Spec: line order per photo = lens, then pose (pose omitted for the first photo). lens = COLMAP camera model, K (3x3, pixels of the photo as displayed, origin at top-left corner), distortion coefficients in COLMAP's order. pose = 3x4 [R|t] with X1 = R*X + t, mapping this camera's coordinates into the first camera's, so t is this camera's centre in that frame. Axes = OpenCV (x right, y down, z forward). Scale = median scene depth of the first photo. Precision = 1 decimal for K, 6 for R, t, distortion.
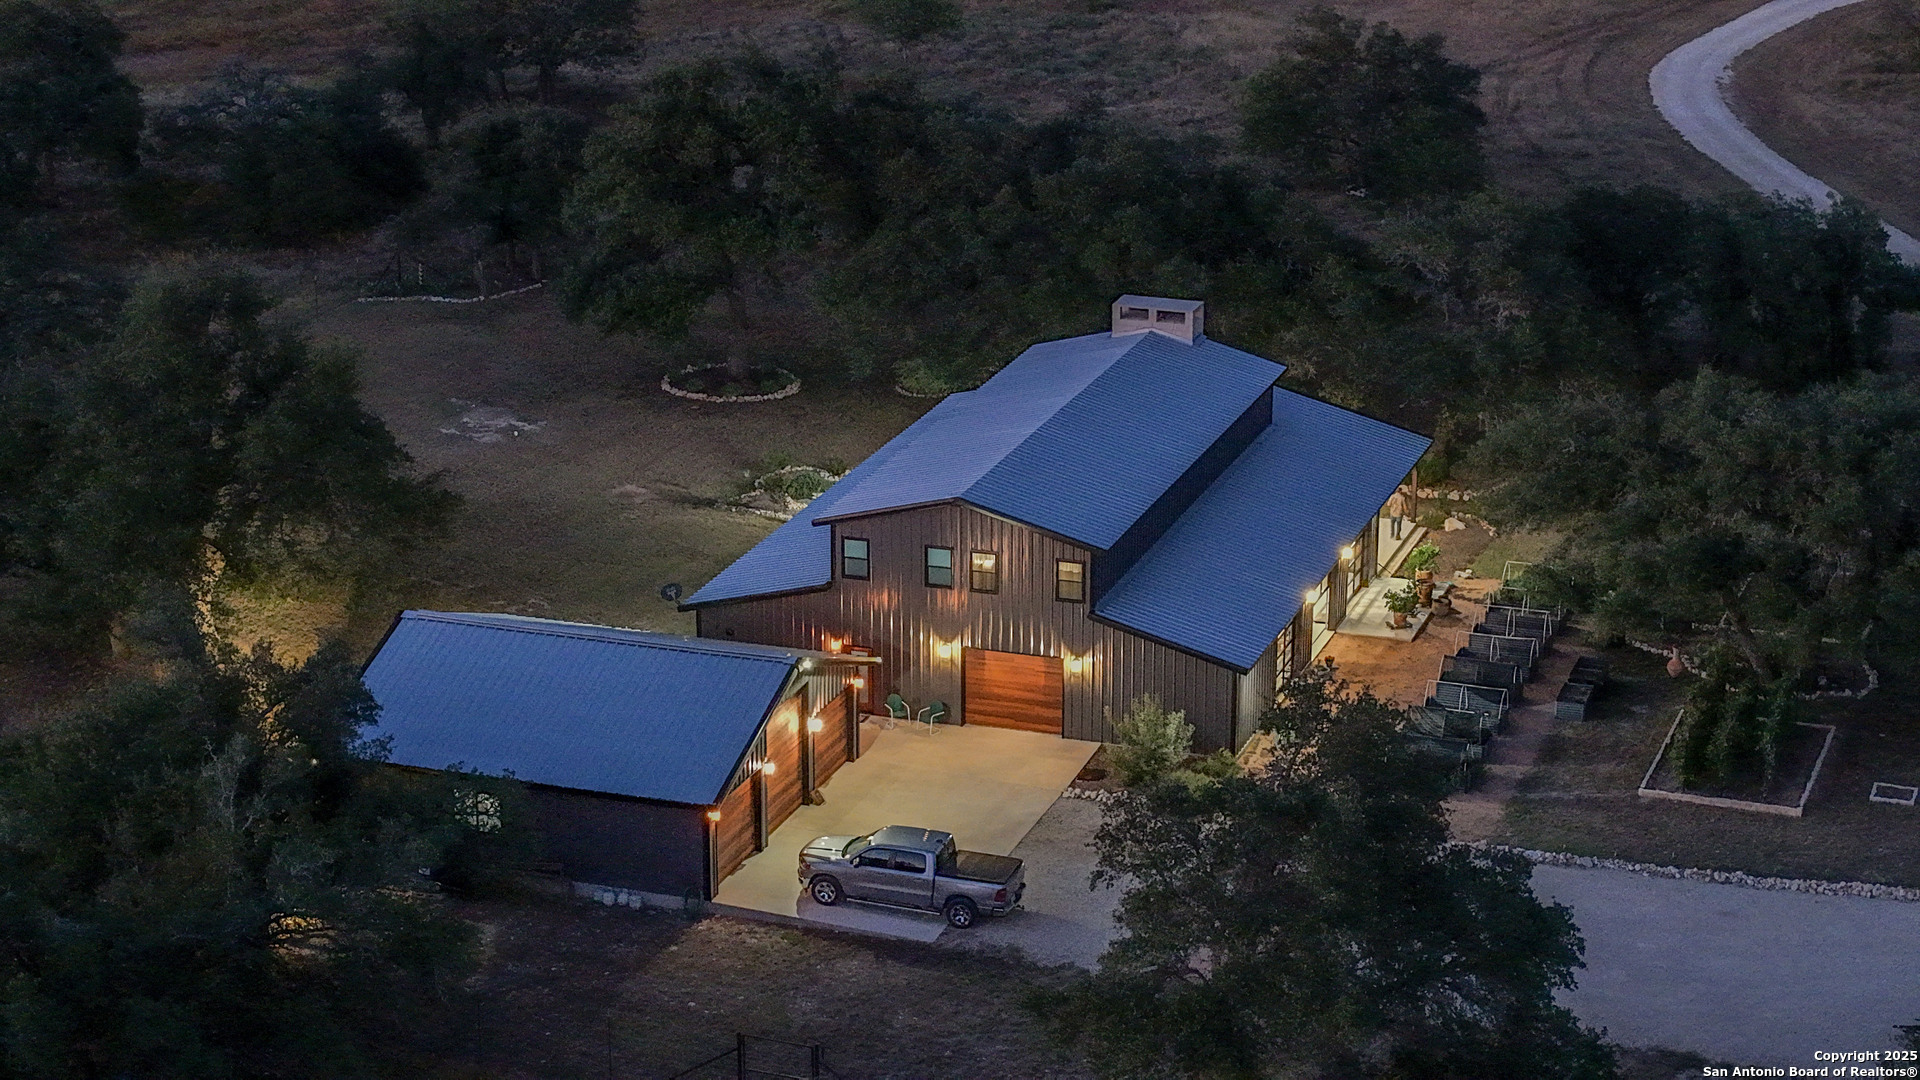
lens RADIAL K [[3905.2, 0, 960.0], [0, 3905.2, 540.0], [0, 0, 1]] dist [-0.671809, 6.575458]
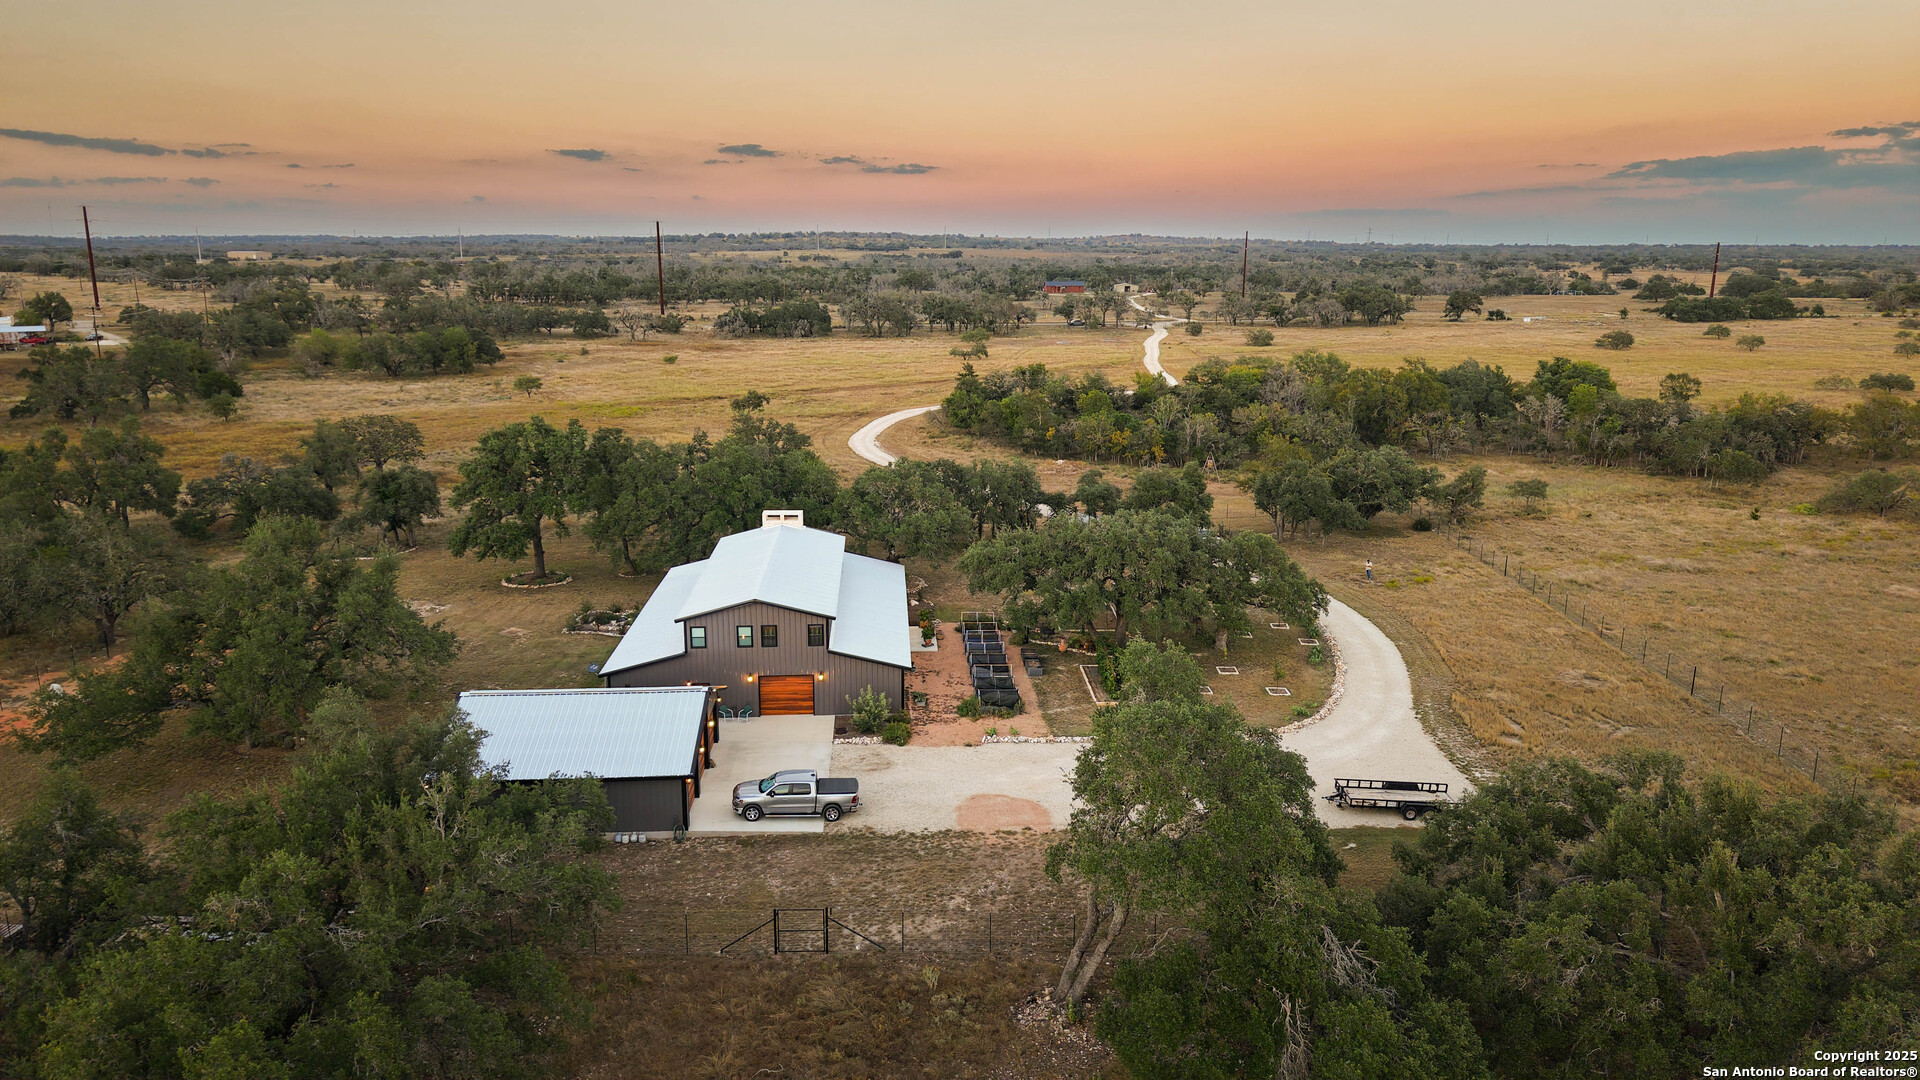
lens RADIAL K [[1280.4, 0, 960.0], [0, 1280.4, 540.0], [0, 0, 1]] dist [0.072406, -0.088149]
pose [[0.925889, -0.082335, 0.368715, -0.140313], [0.114065, 0.991341, -0.065061, 0.013336], [-0.360166, 0.102296, 0.927263, 0.361934]]
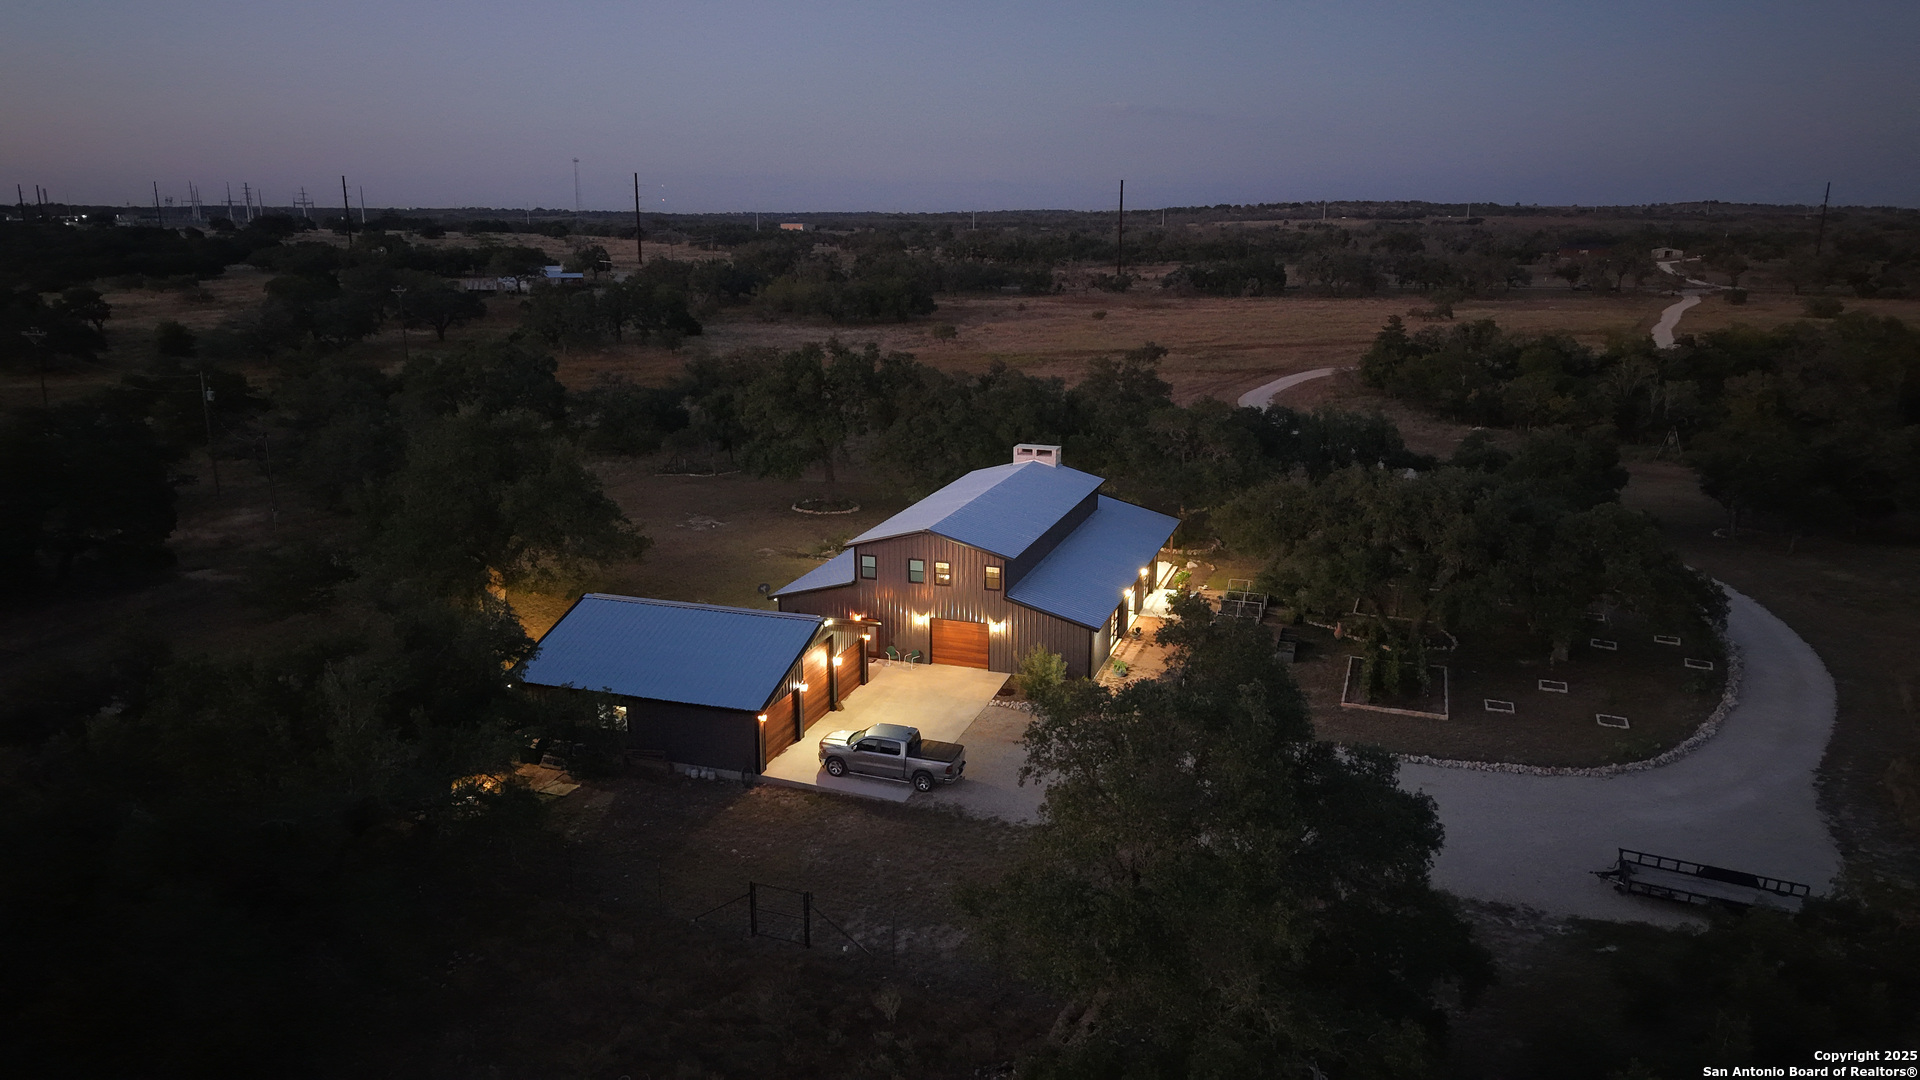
lens RADIAL K [[1280.4, 0, 960.0], [0, 1280.4, 540.0], [0, 0, 1]] dist [0.072406, -0.088149]
pose [[0.999977, -0.001550, 0.006624, 0.010284], [0.001996, 0.997693, -0.067853, 0.031987], [-0.006504, 0.067865, 0.997673, 0.440842]]
